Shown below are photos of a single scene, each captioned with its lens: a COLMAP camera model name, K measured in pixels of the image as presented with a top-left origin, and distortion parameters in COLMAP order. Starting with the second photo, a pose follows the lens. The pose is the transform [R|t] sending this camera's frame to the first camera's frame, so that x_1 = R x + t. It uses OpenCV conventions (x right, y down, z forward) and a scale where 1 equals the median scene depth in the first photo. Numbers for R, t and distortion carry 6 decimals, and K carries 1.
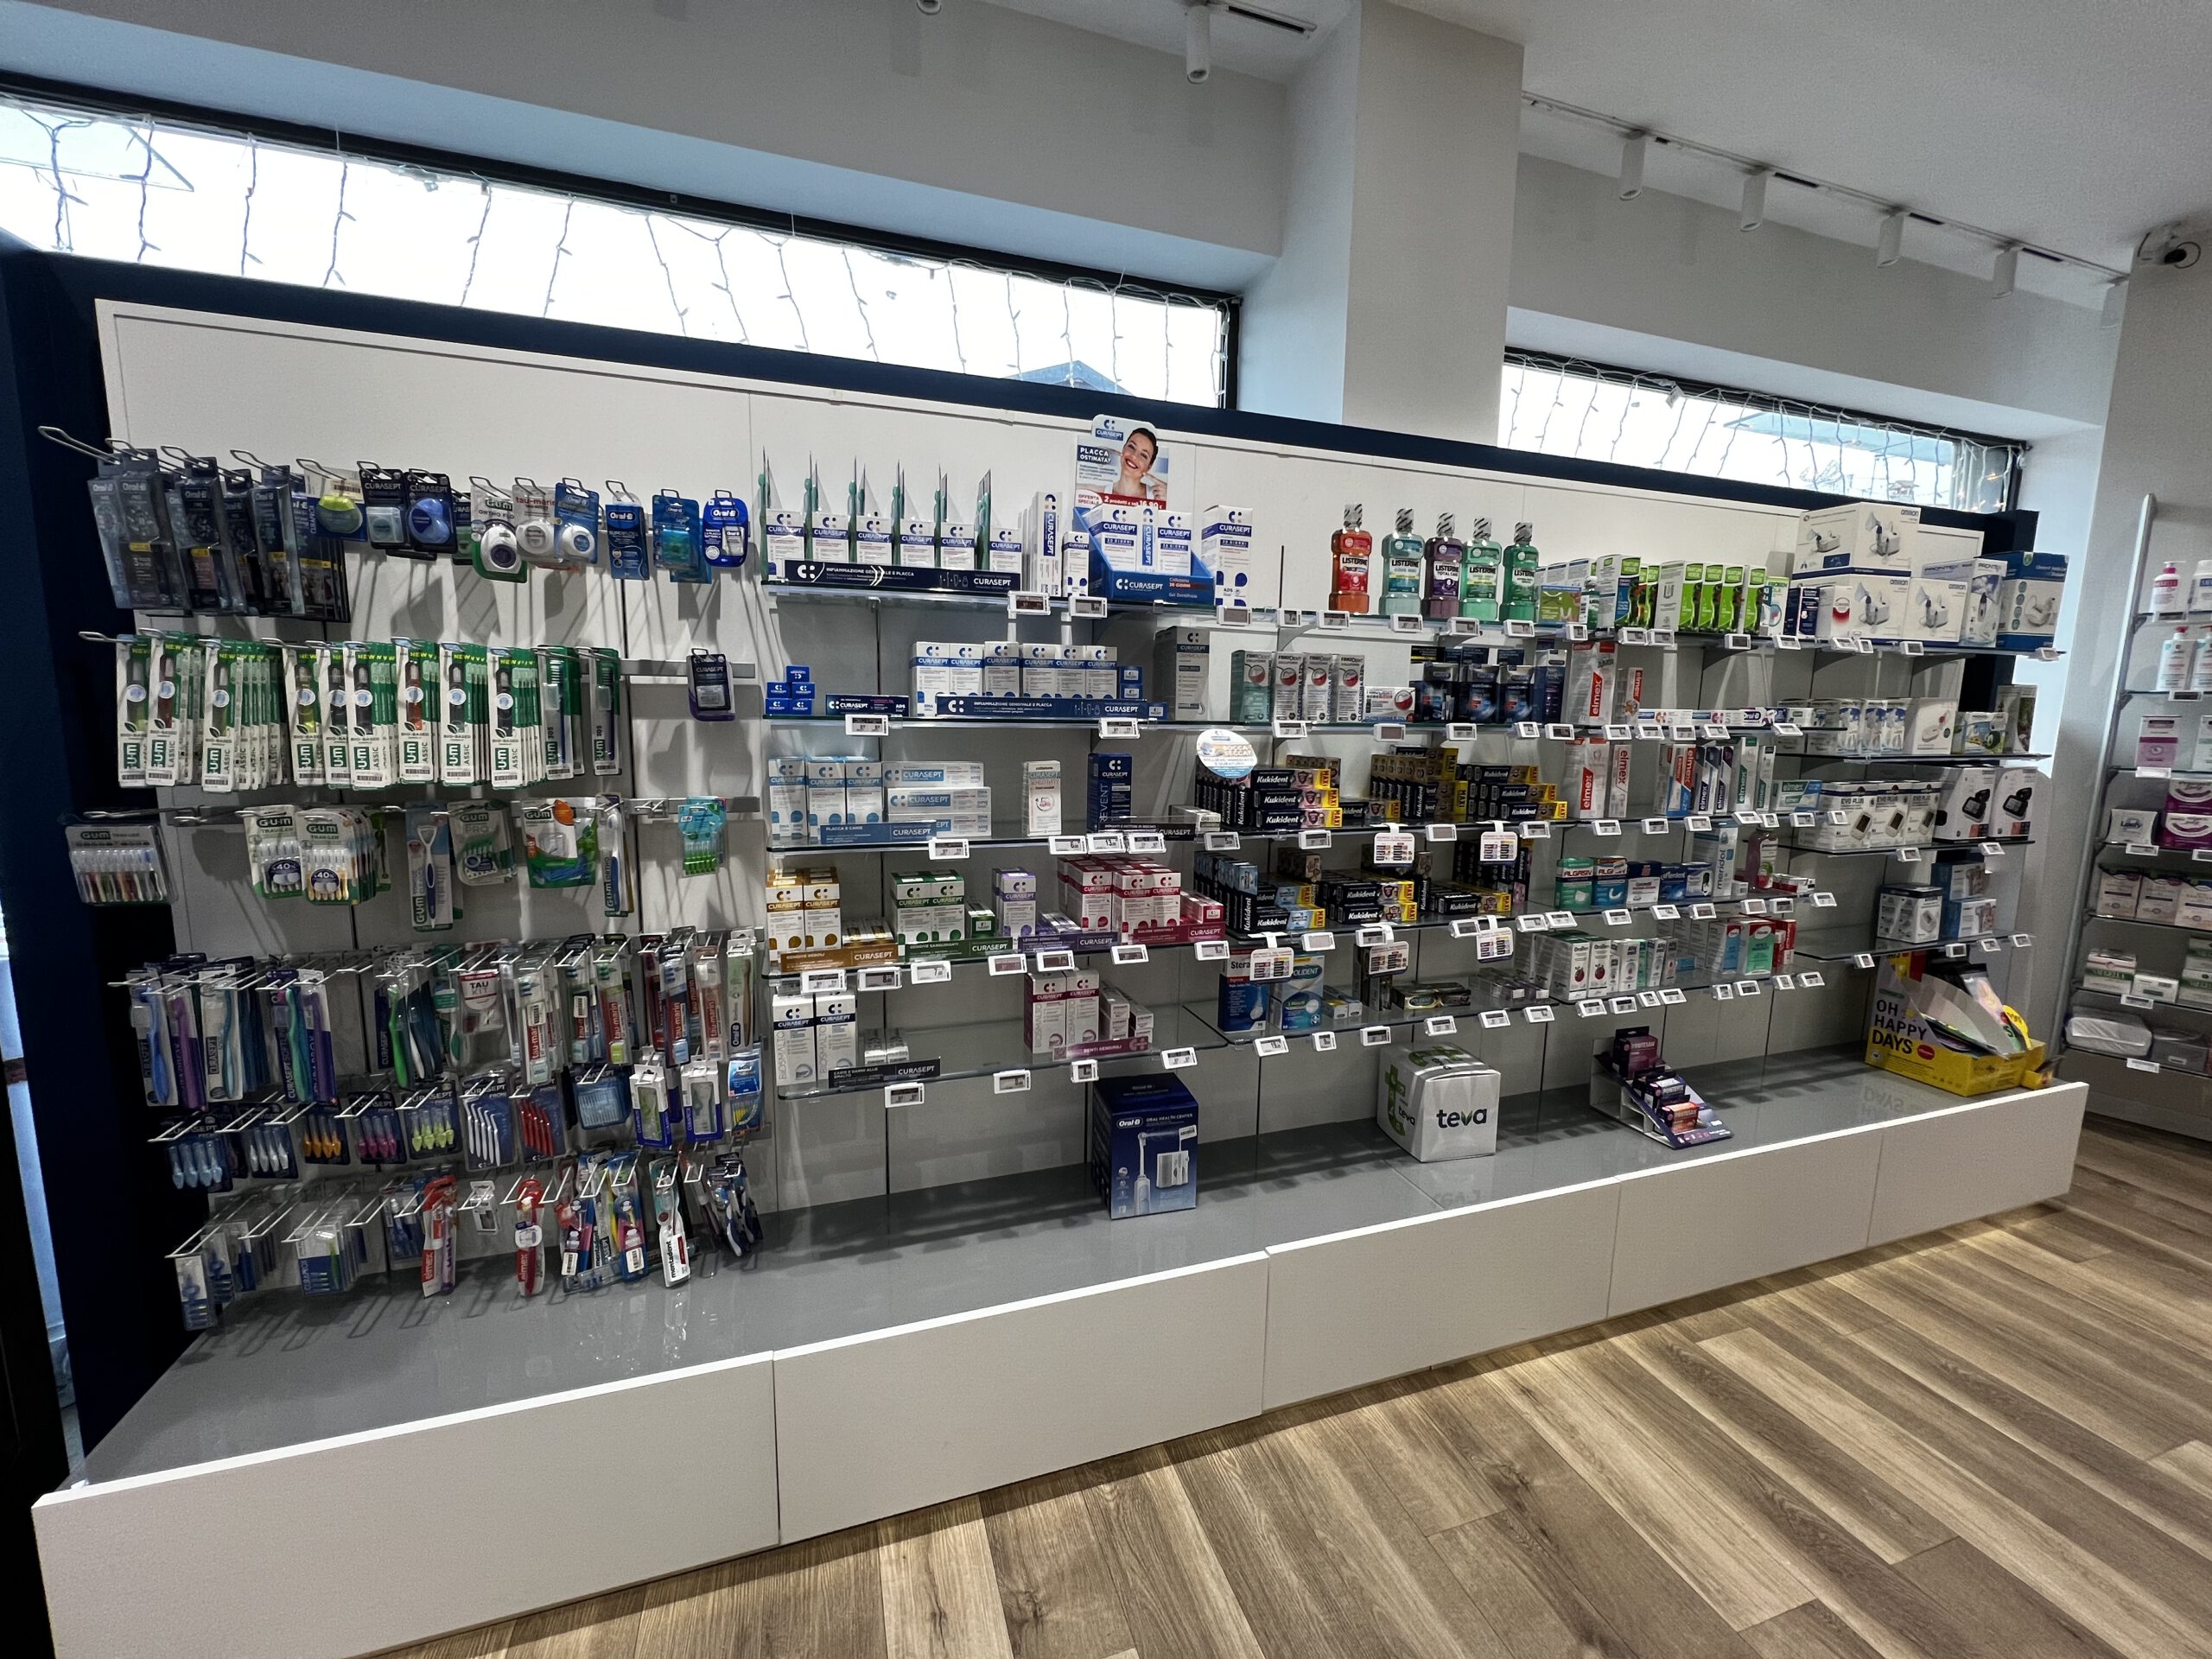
lens RADIAL K [[881.4, 0, 1092.5], [0, 881.4, 820.7], [0, 0, 1]] dist [-0.004679, 0.000557]
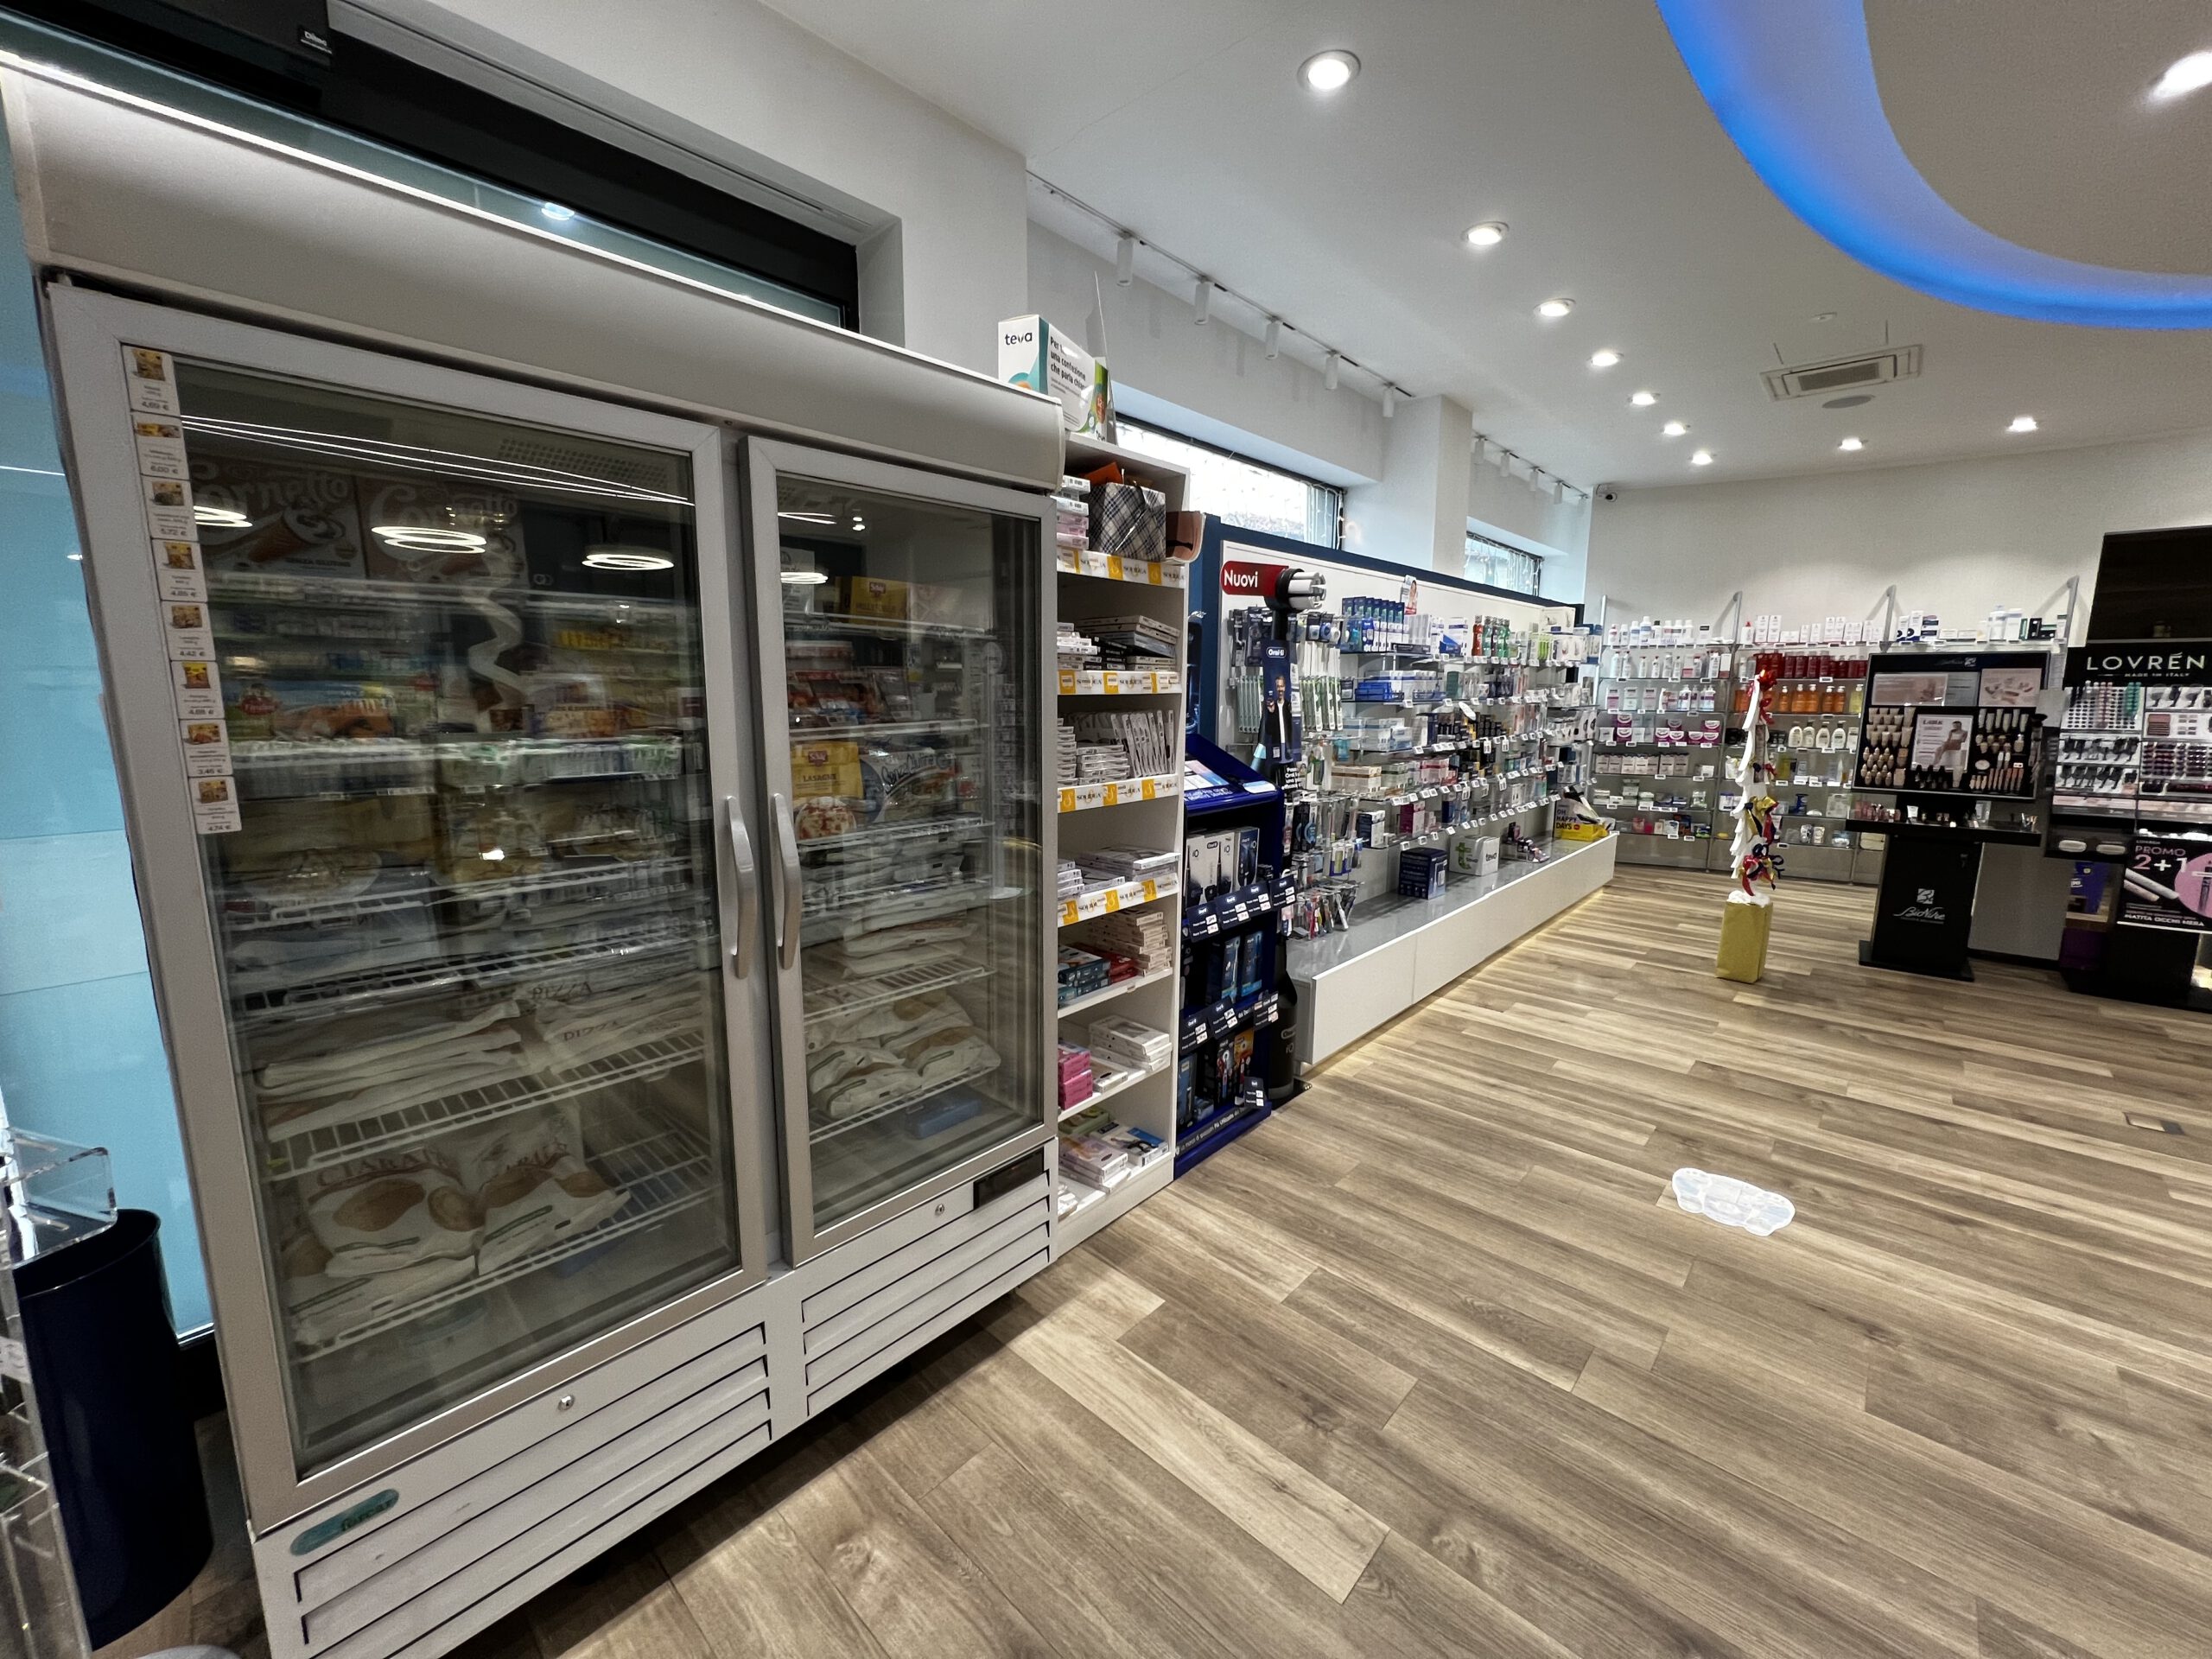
lens RADIAL K [[881.4, 0, 1095.4], [0, 881.4, 824.2], [0, 0, 1]] dist [-0.004679, 0.000557]
pose [[0.877372, -0.090211, 0.471254, -1.976963], [0.075910, 0.995894, 0.049313, 0.044527], [-0.473768, -0.007493, 0.880618, -0.759127]]
